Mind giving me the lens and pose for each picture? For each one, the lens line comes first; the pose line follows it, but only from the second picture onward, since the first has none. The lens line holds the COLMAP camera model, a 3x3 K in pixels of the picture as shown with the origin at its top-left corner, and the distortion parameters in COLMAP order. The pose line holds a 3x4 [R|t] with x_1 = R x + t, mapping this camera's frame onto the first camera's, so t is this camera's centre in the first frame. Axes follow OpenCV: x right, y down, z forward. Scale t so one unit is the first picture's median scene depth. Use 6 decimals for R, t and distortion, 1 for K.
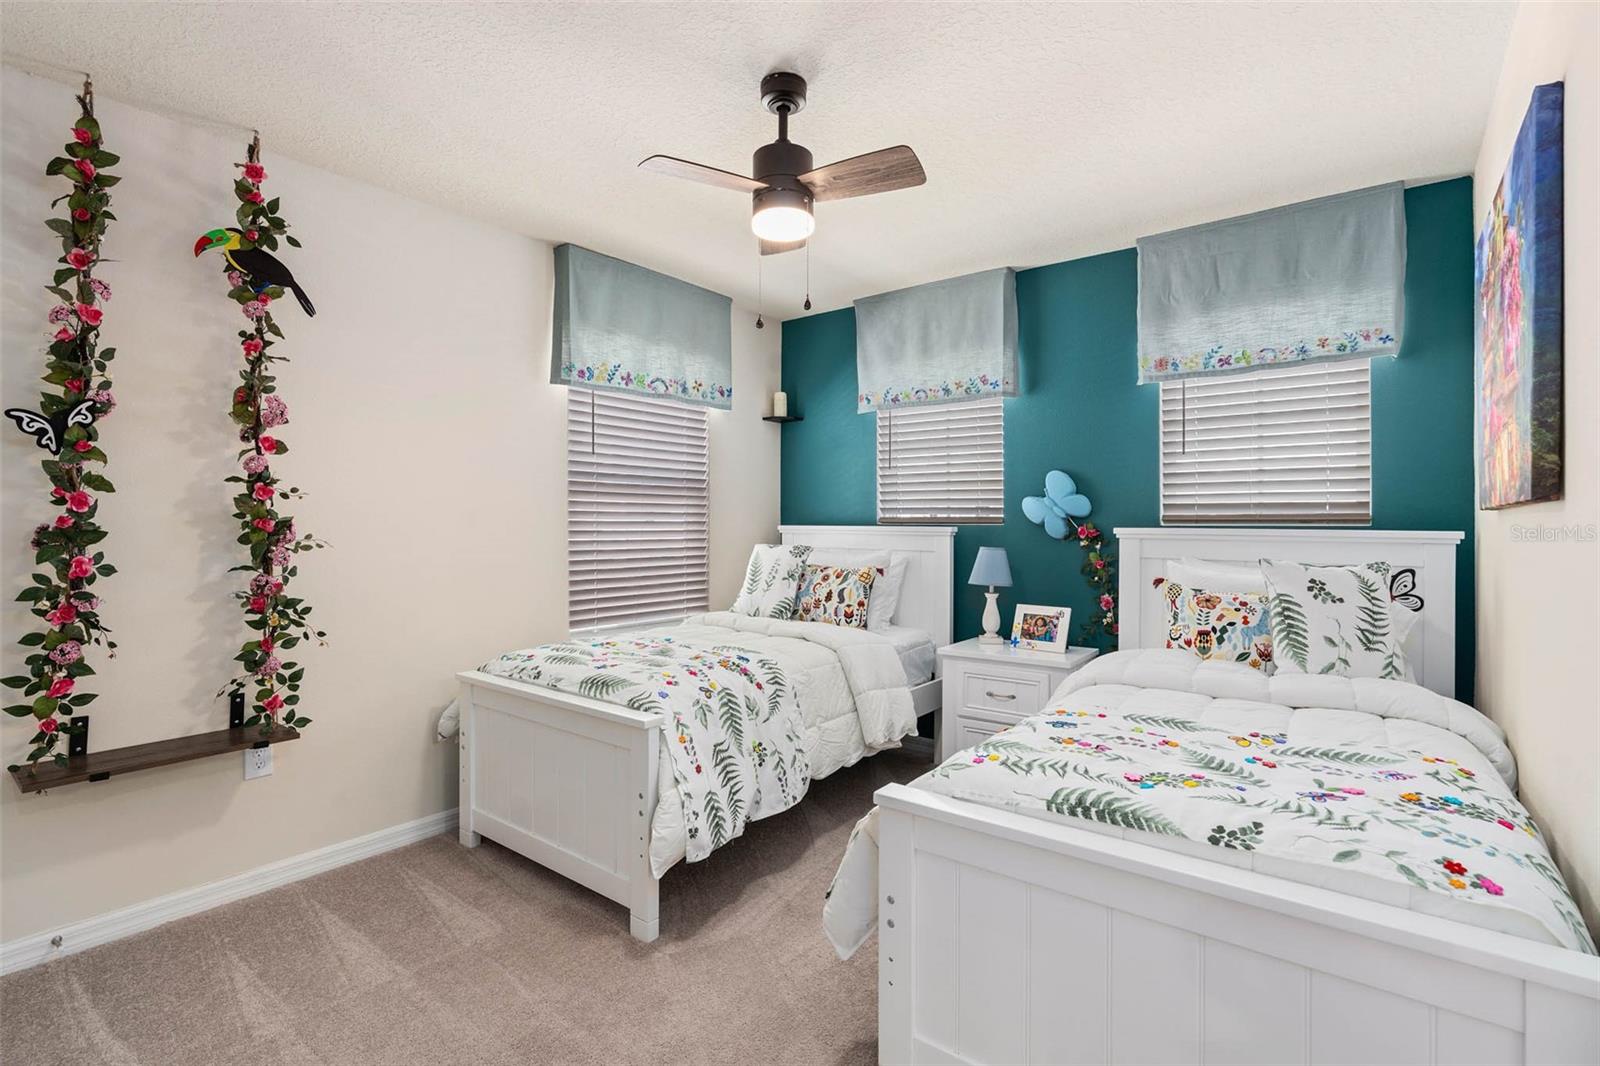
lens RADIAL K [[735.1, 0, 806.5], [0, 735.1, 519.2], [0, 0, 1]] dist [-0.007899, 0.002532]
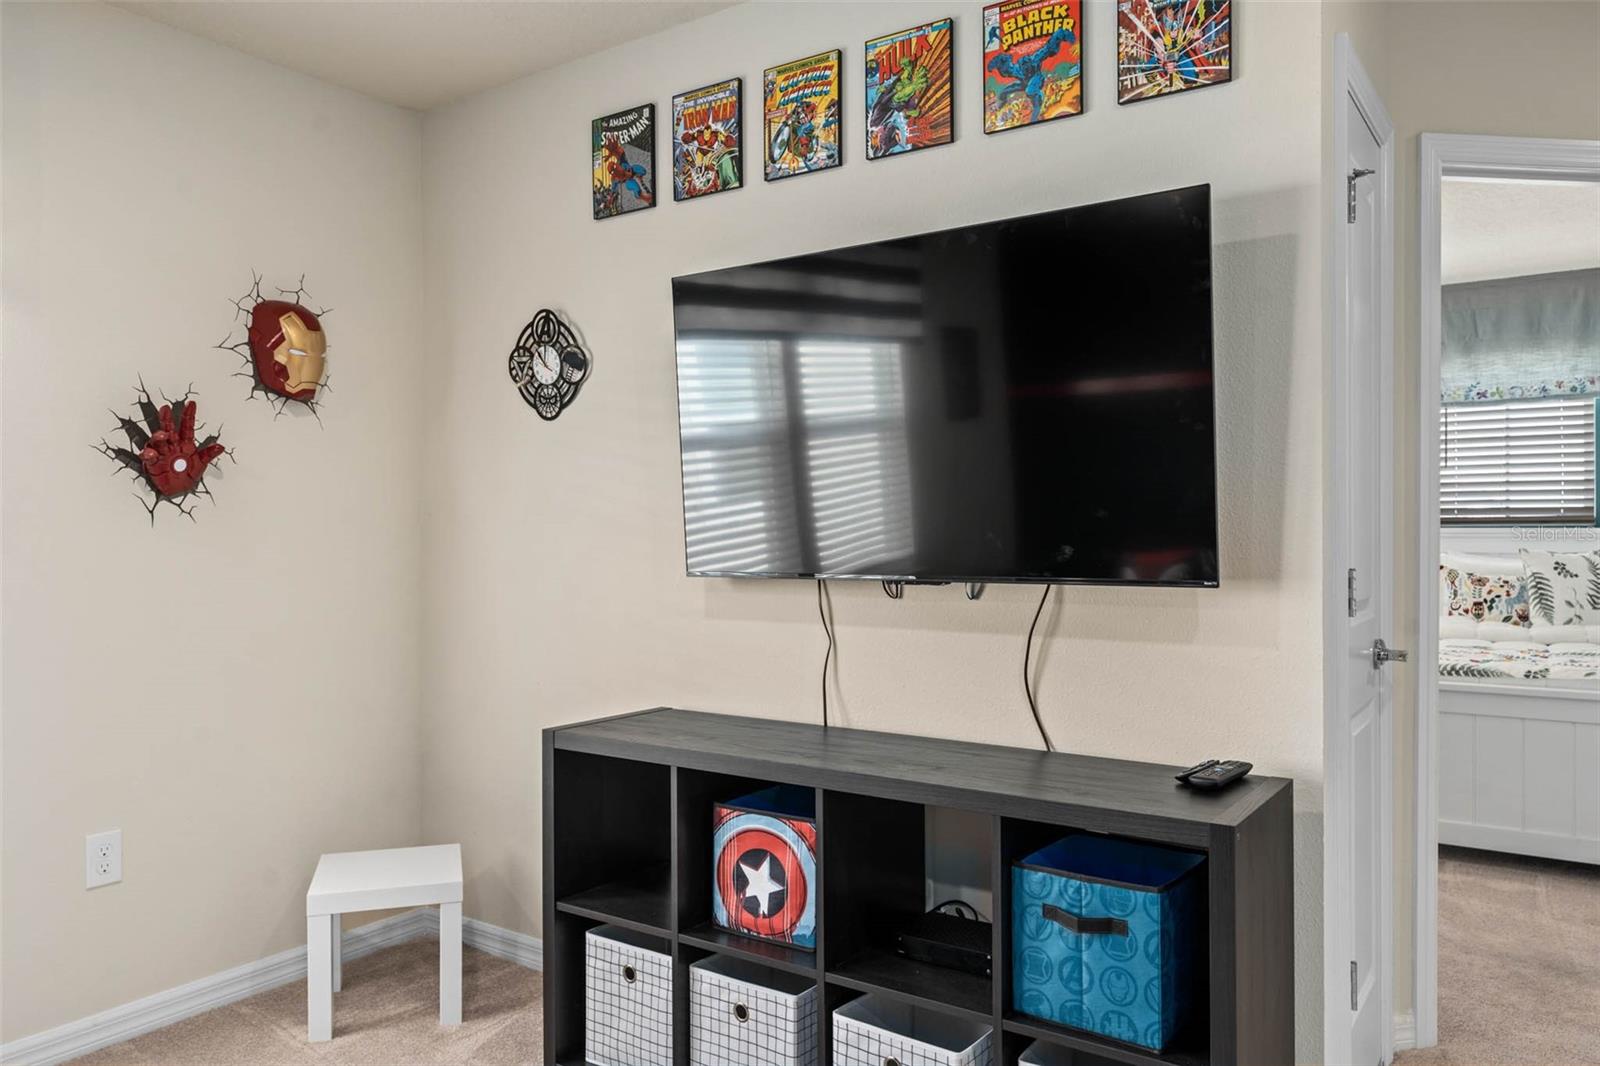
lens RADIAL K [[1125.7, 0, 798.2], [0, 1125.7, 536.8], [0, 0, 1]] dist [-0.001641, -0.002729]
pose [[0.998798, -0.006207, 0.048614, -0.691817], [0.005633, 0.999913, 0.011938, -0.001915], [-0.048683, -0.011650, 0.998746, -0.865904]]
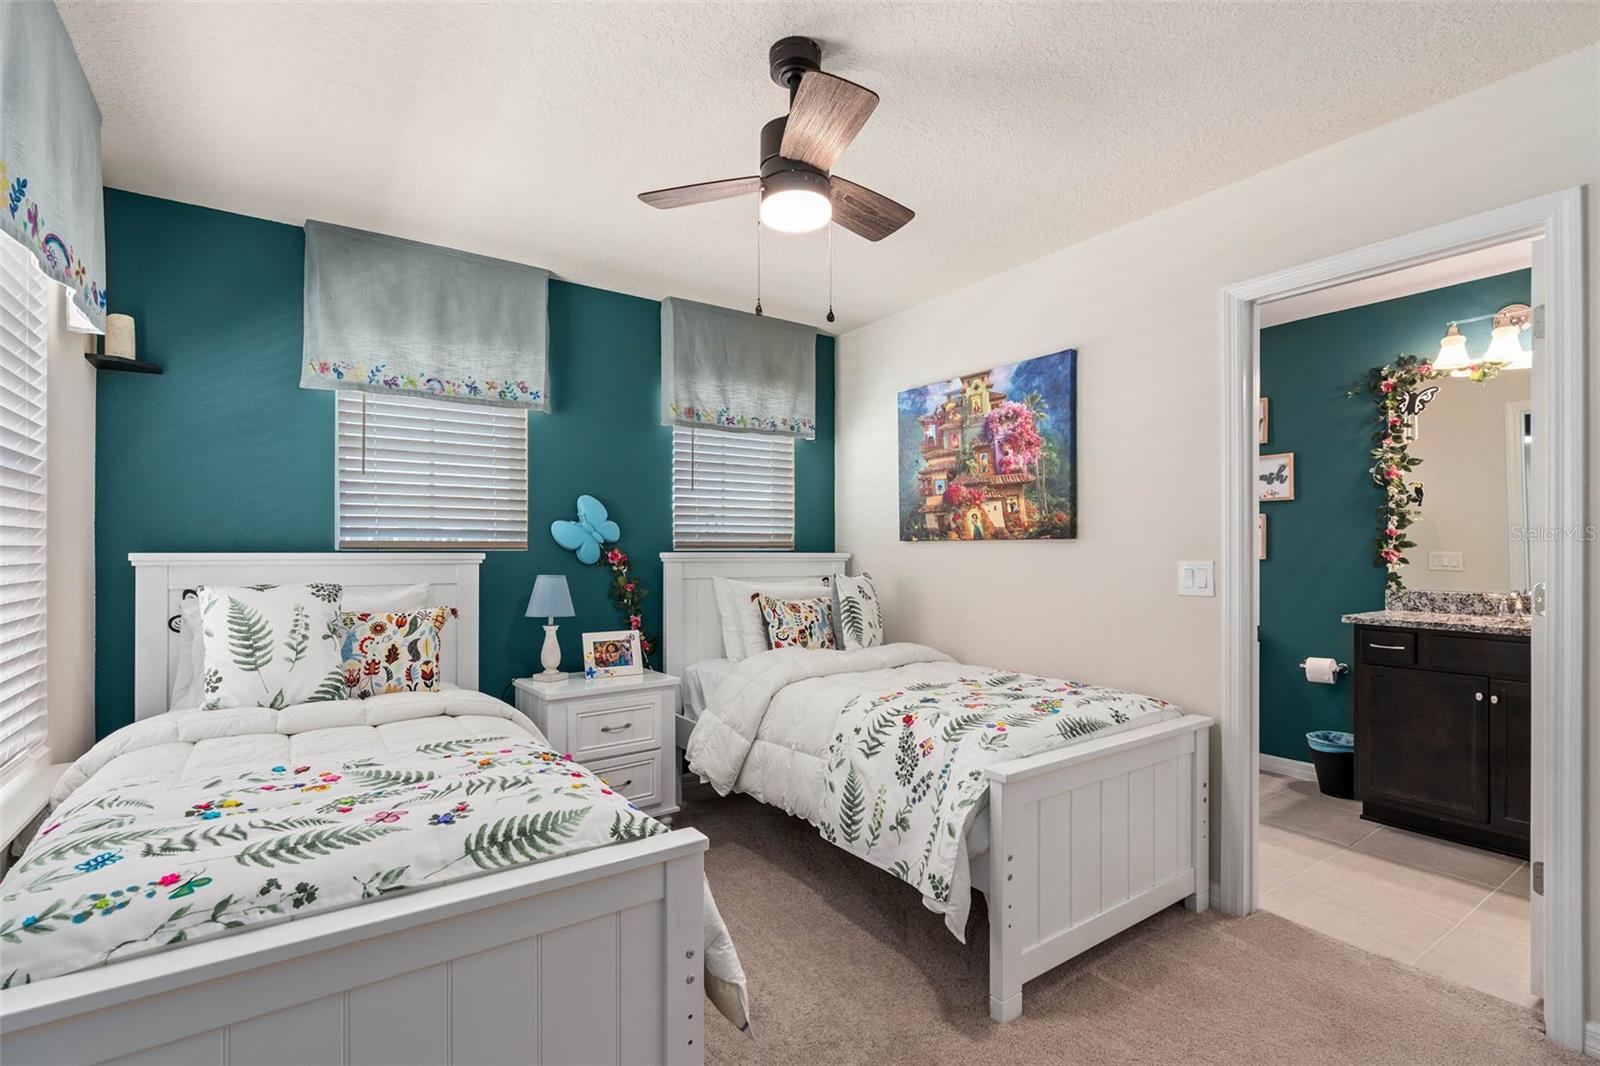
lens RADIAL K [[735.1, 0, 793.2], [0, 735.1, 542.7], [0, 0, 1]] dist [-0.007899, 0.002532]
pose [[0.307771, 0.005588, 0.951444, -0.604464], [-0.005249, 0.999978, -0.004175, 0.000341], [-0.951446, -0.003709, 0.307793, 0.503890]]
